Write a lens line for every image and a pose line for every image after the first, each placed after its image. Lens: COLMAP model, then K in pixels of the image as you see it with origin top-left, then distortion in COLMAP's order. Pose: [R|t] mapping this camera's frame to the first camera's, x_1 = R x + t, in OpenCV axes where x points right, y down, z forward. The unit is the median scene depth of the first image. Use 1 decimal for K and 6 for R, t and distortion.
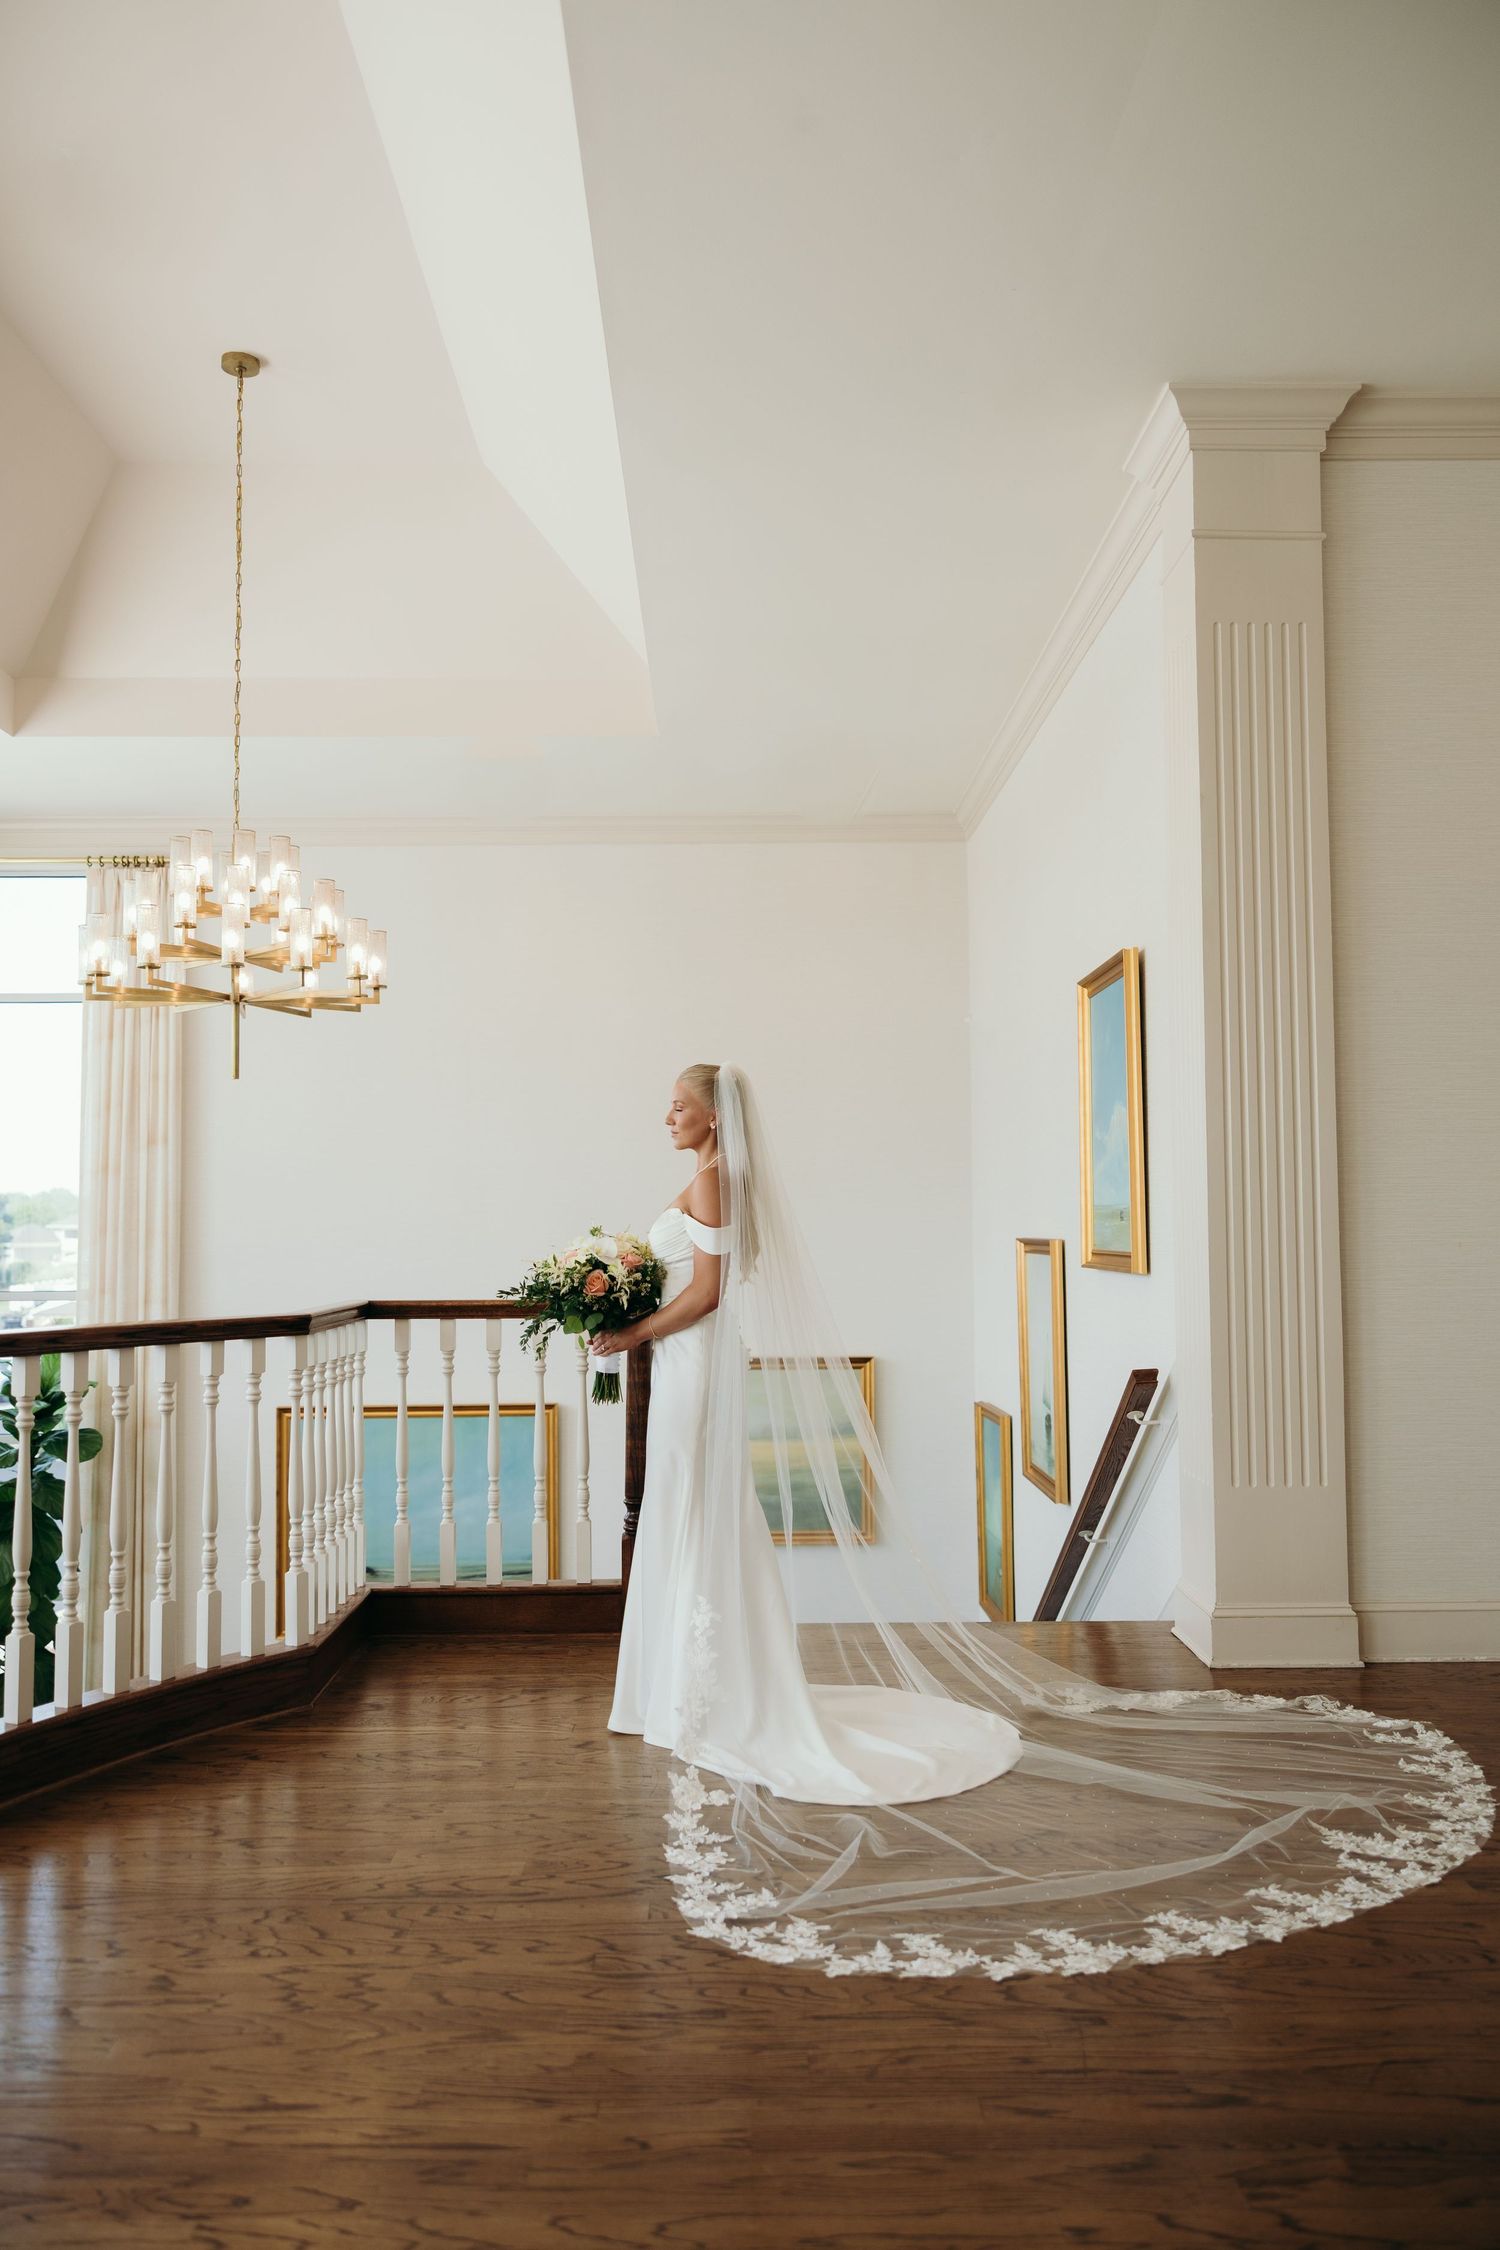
lens RADIAL K [[1833.5, 0, 747.9], [0, 1833.5, 1135.9], [0, 0, 1]] dist [0.001493, -0.002150]
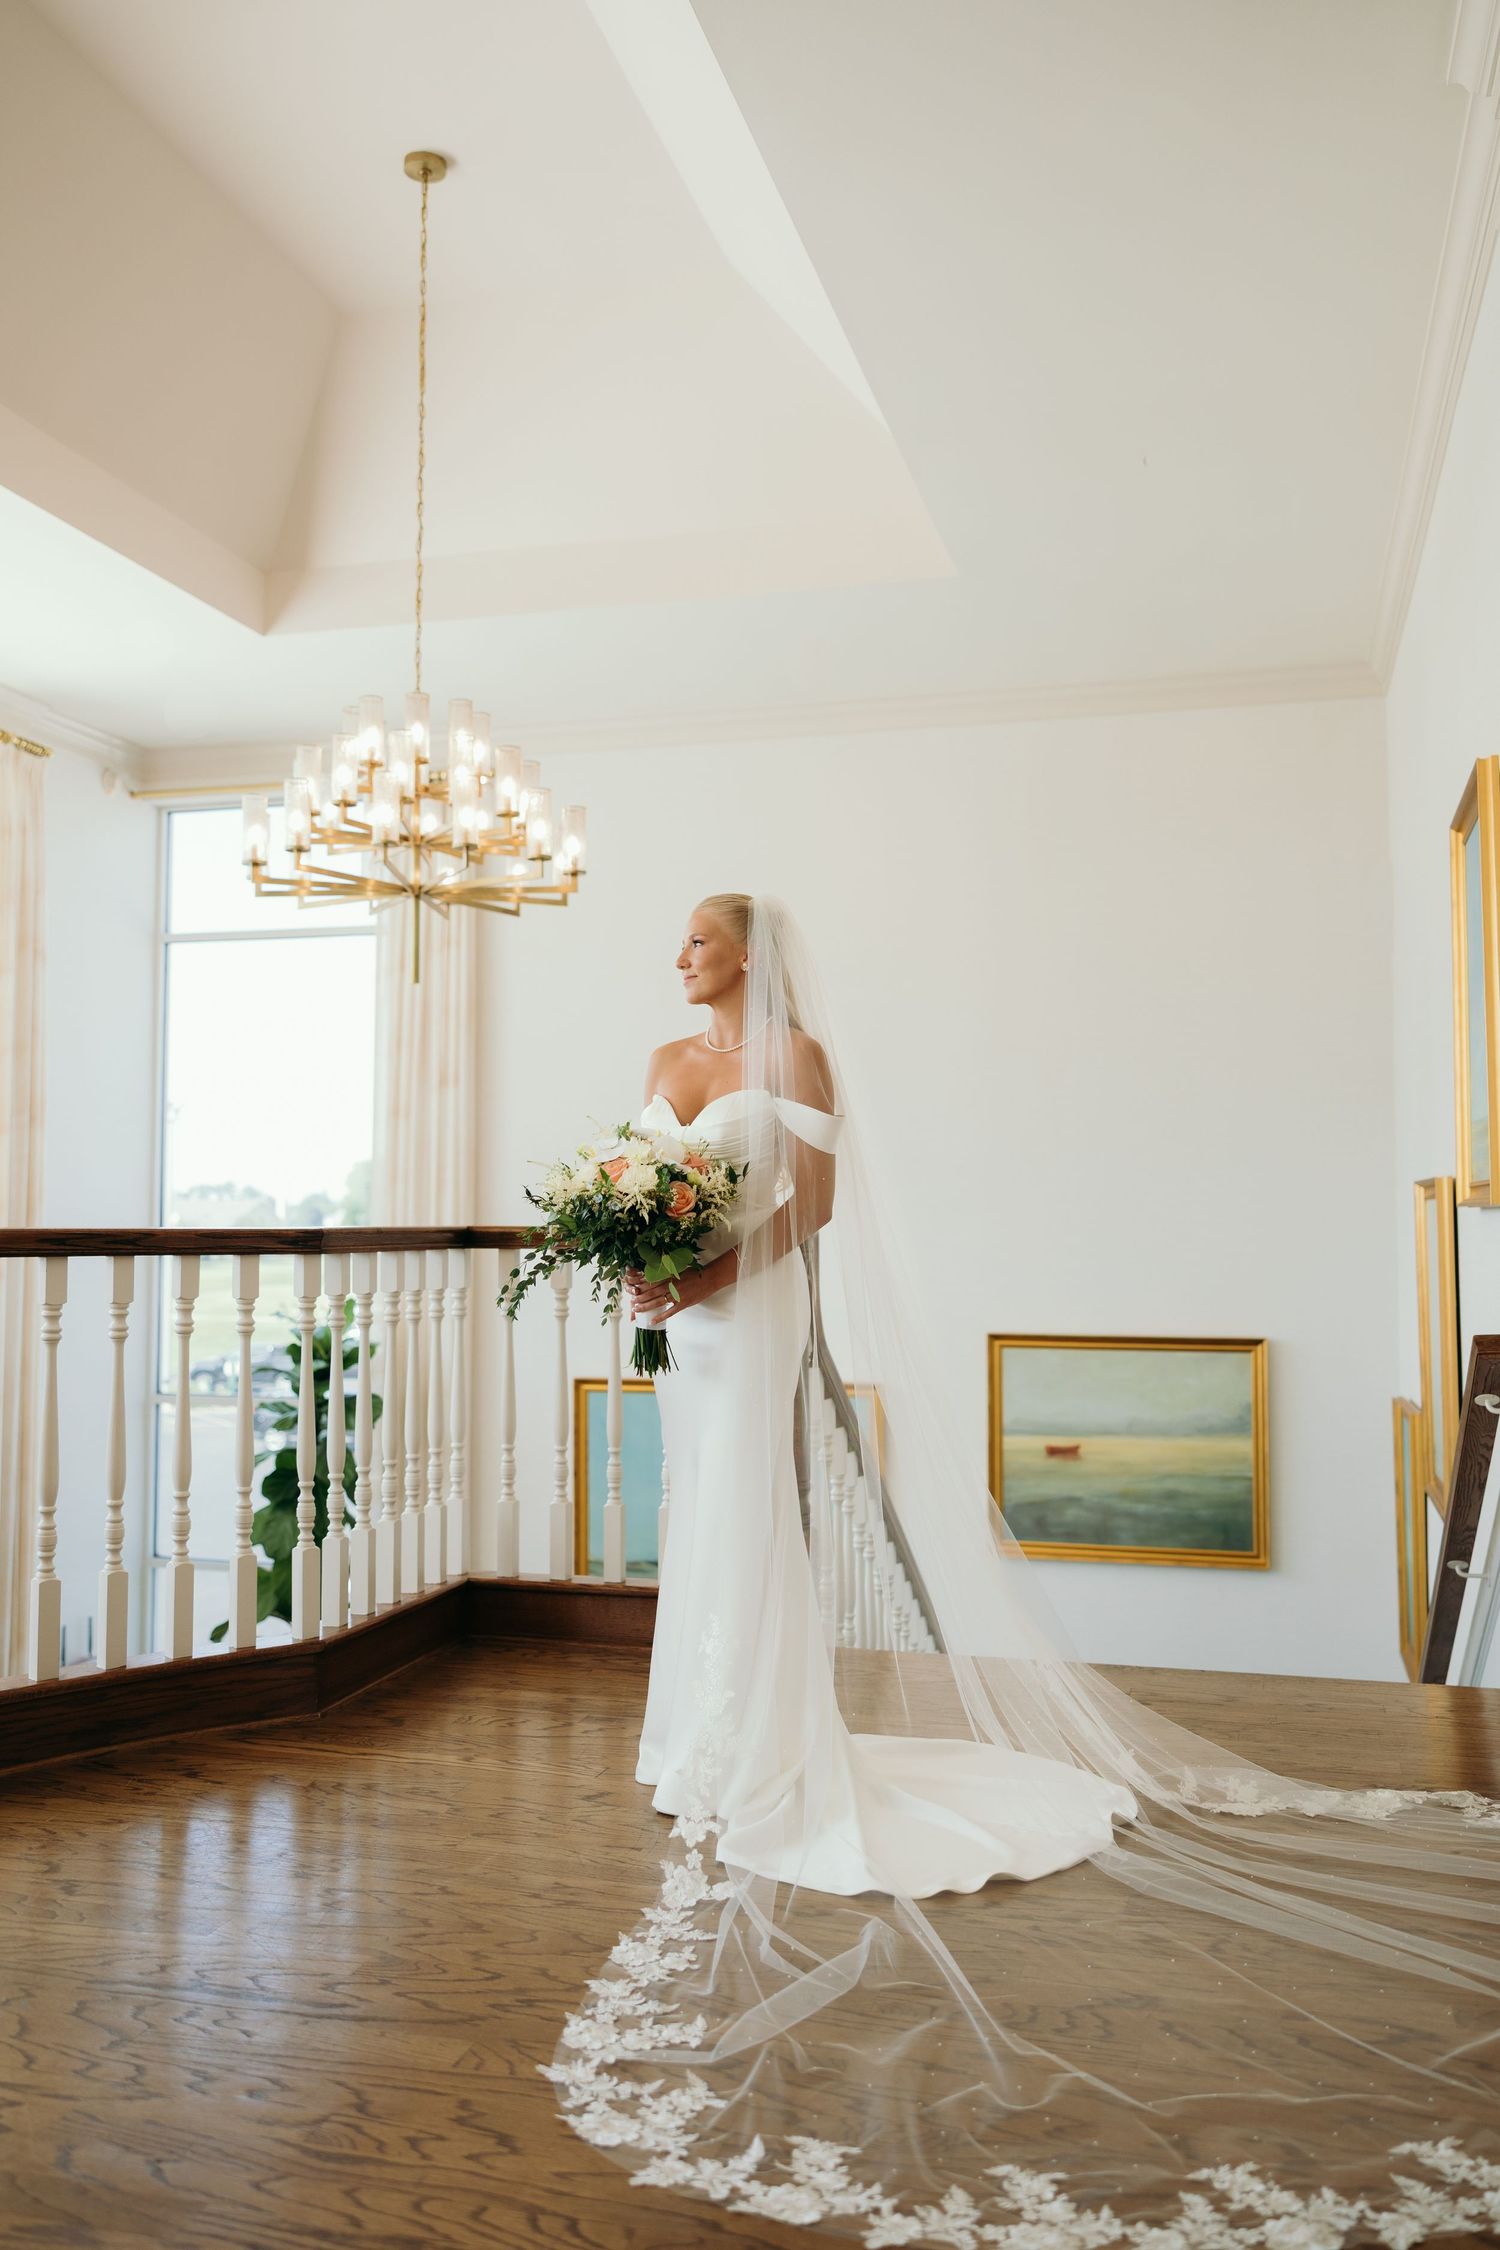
lens RADIAL K [[1934.9, 0, 753.1], [0, 1934.9, 1108.5], [0, 0, 1]] dist [-0.004771, 0.015507]
pose [[0.959596, -0.008170, -0.281262, 0.190086], [0.005365, 0.999928, -0.010743, 0.056496], [0.281330, 0.008800, 0.959571, 0.244190]]
